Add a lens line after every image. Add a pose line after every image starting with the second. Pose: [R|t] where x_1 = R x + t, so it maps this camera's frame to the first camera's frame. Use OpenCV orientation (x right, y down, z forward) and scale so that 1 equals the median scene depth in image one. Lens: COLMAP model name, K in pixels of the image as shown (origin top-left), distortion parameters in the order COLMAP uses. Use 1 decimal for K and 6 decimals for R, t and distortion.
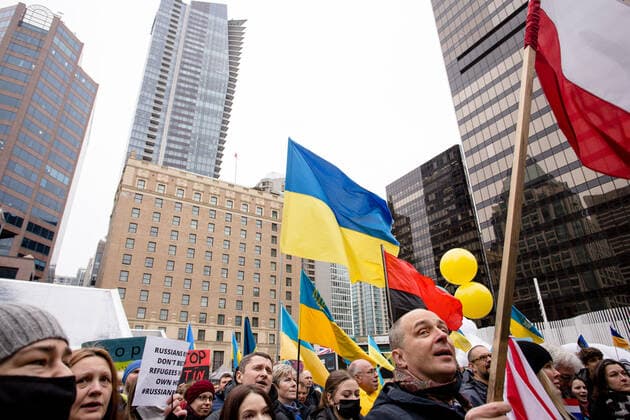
lens RADIAL K [[387.3, 0, 315.0], [0, 387.3, 210.0], [0, 0, 1]] dist [0.004017, 0.002182]
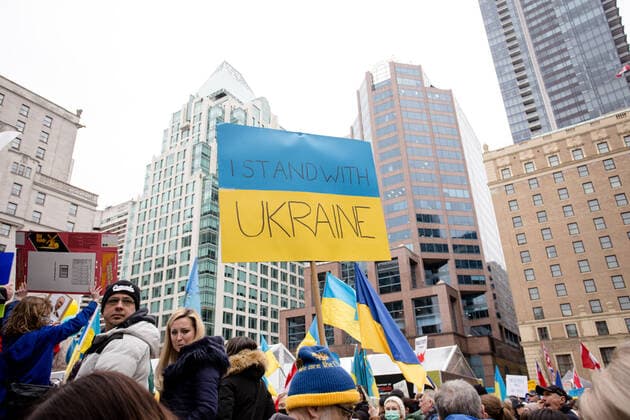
lens RADIAL K [[464.3, 0, 315.0], [0, 464.3, 210.0], [0, 0, 1]] dist [0.001047, 0.002036]
pose [[0.446258, -0.360175, -0.819224, 0.109415], [0.402011, 0.898548, -0.176061, 0.011315], [0.799525, -0.250769, 0.545778, 0.017745]]
